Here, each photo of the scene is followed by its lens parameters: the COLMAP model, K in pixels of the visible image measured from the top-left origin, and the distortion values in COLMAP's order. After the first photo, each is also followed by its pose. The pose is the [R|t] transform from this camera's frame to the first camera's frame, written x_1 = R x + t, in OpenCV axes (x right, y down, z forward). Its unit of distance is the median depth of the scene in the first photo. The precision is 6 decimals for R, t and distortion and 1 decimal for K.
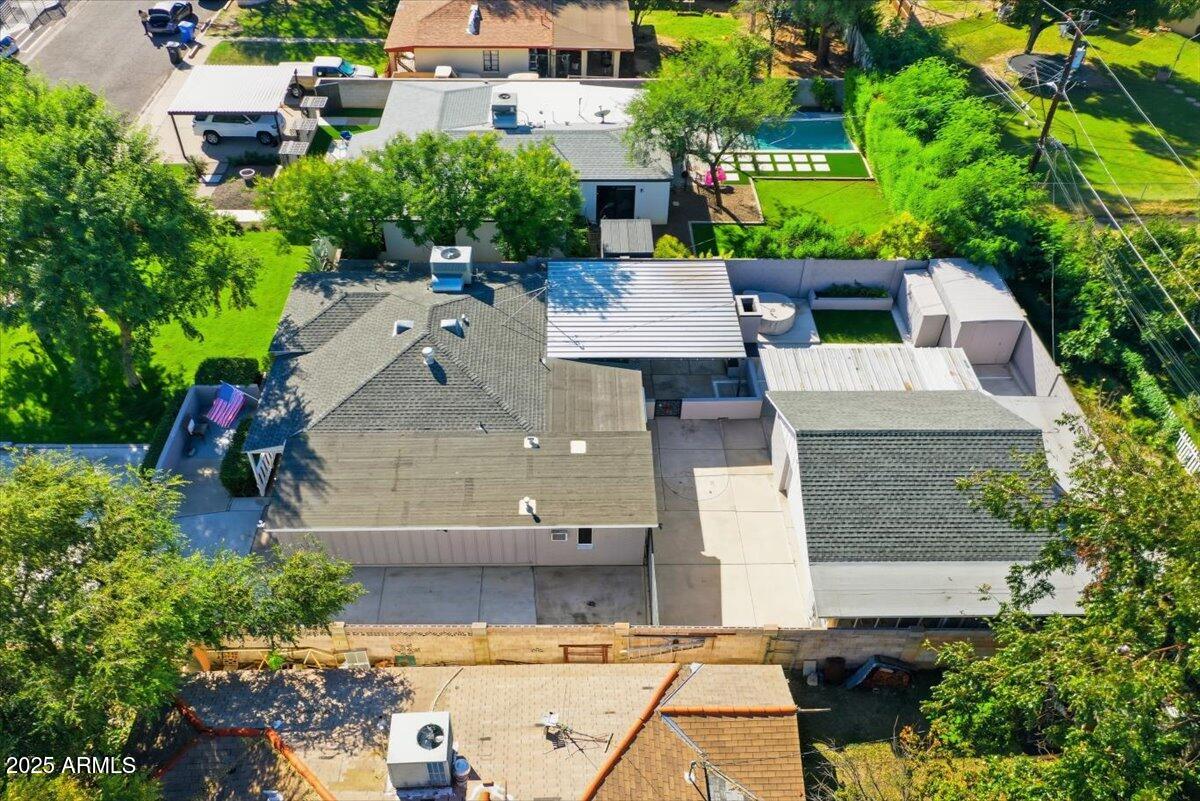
lens RADIAL K [[966.4, 0, 601.1], [0, 966.4, 401.3], [0, 0, 1]] dist [0.017454, -0.004091]
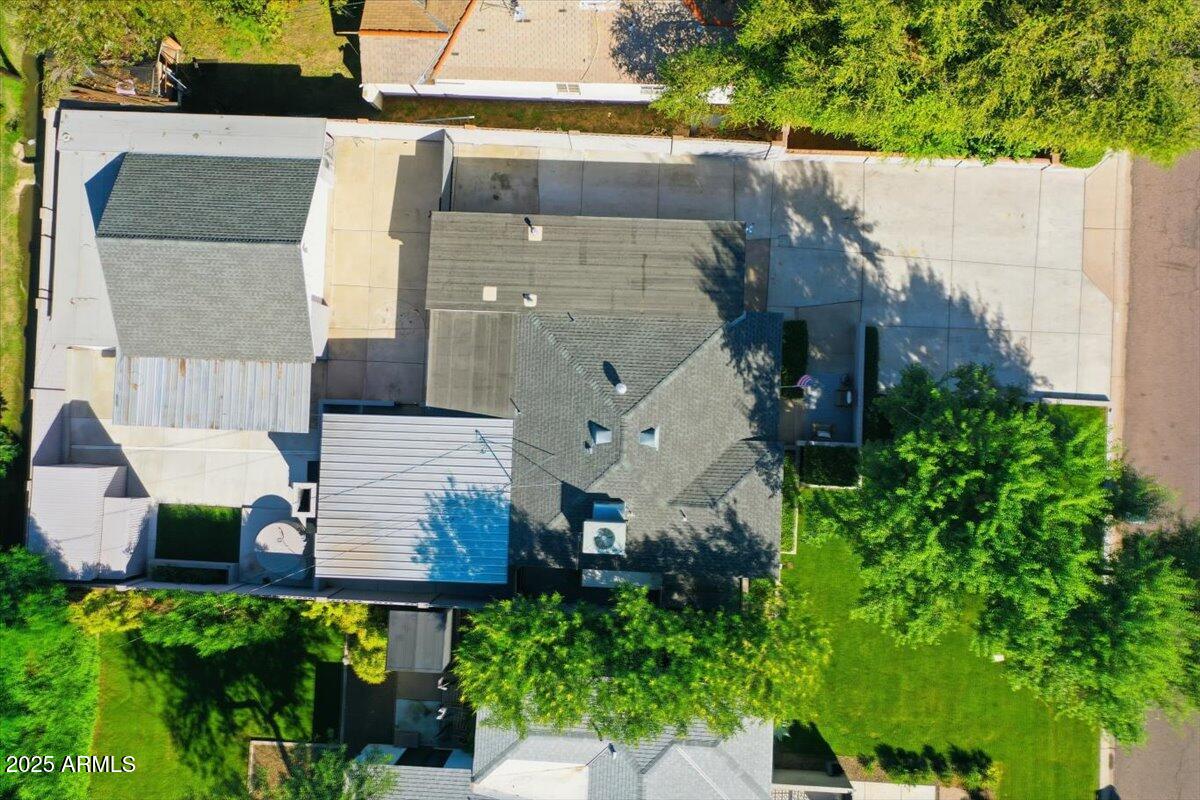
lens RADIAL K [[966.4, 0, 606.0], [0, 966.4, 400.8], [0, 0, 1]] dist [0.017454, -0.004091]
pose [[-0.997293, -0.072407, 0.012787, -0.167106], [0.057230, -0.655233, 0.753256, -0.807619], [-0.046163, 0.751949, 0.657603, 0.289949]]
